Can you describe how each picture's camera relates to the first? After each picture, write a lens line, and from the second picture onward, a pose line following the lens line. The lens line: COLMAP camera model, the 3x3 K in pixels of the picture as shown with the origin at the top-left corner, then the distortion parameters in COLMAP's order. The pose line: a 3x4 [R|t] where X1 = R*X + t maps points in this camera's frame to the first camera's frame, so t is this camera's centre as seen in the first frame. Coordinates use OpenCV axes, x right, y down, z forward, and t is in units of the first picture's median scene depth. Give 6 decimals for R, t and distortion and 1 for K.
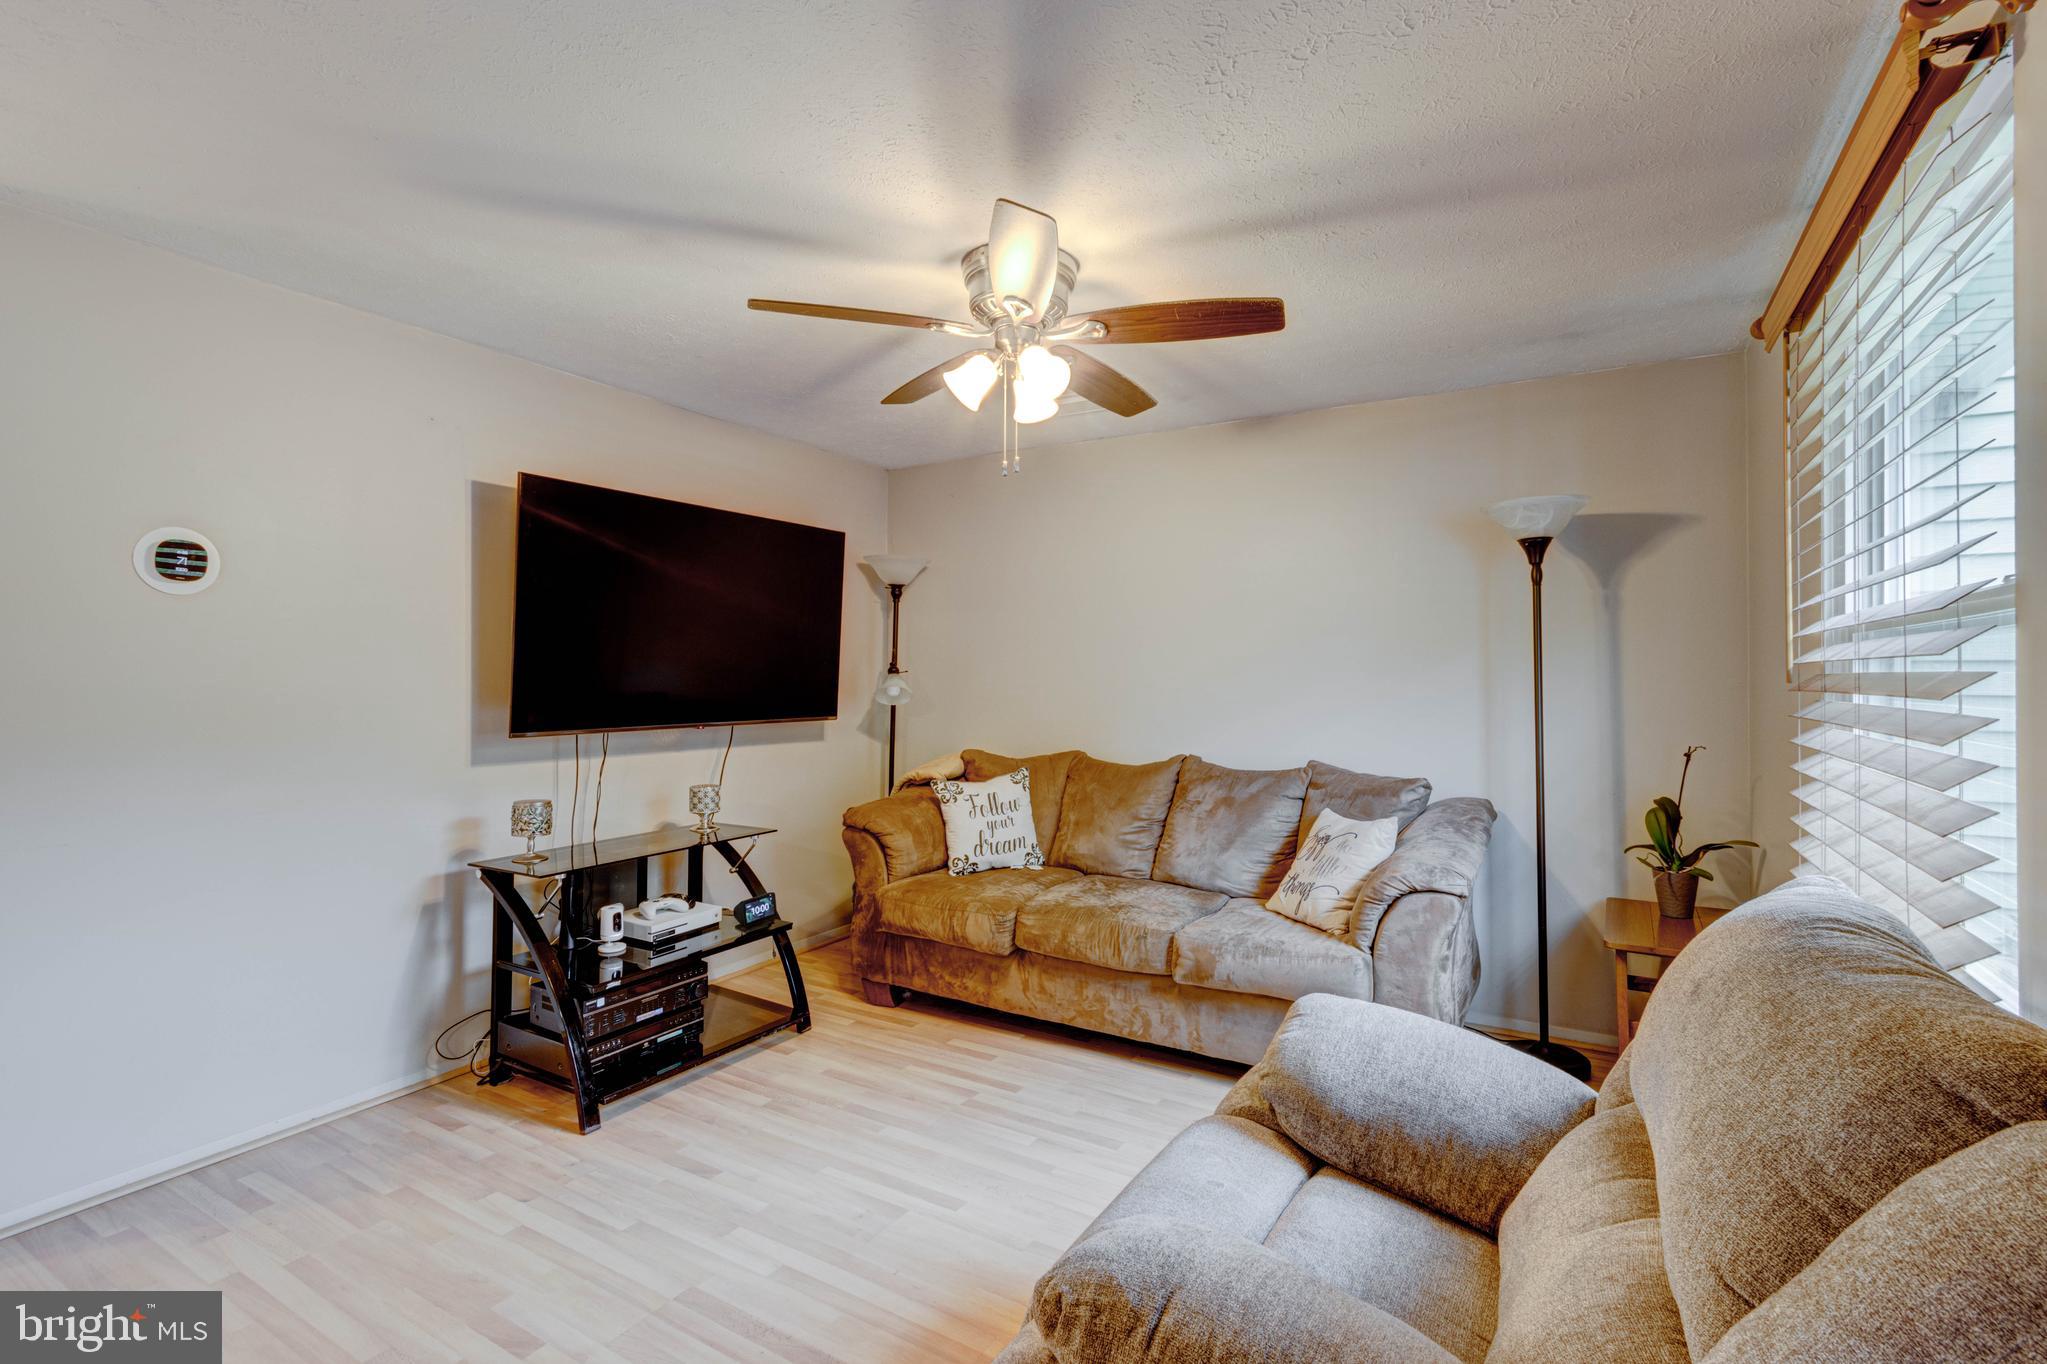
lens RADIAL K [[938.2, 0, 1024.7], [0, 938.2, 682.6], [0, 0, 1]] dist [0.007577, -0.003298]
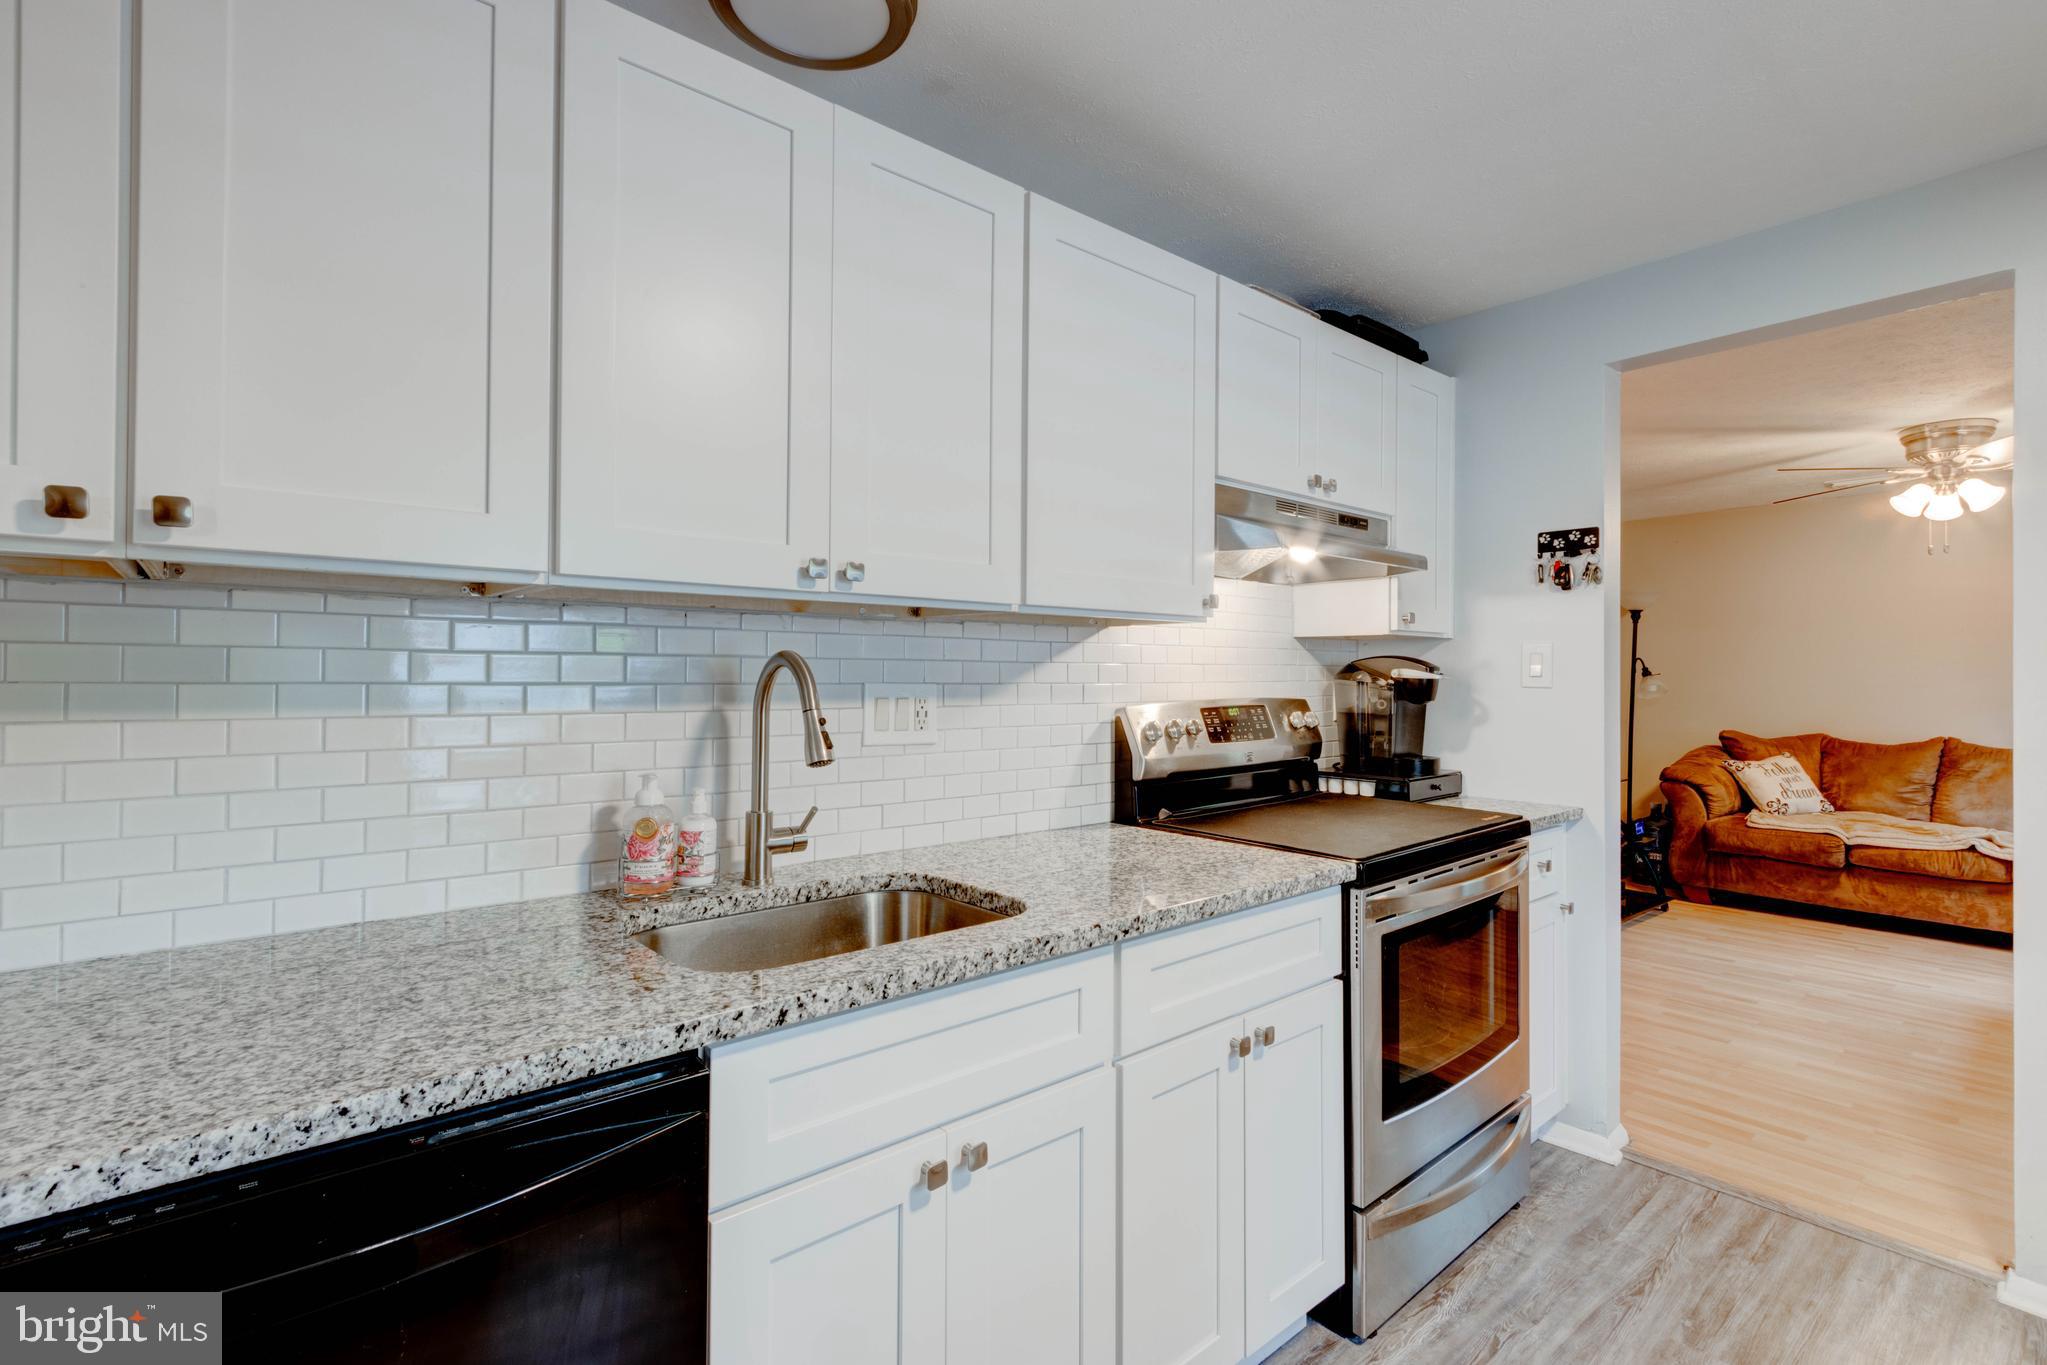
lens RADIAL K [[938.2, 0, 1030.7], [0, 938.2, 667.2], [0, 0, 1]] dist [0.007577, -0.003298]
pose [[0.946161, -0.000347, -0.323695, -0.751086], [-0.005367, 0.999845, -0.016760, 0.008760], [0.323651, 0.017595, 0.946013, -0.820522]]
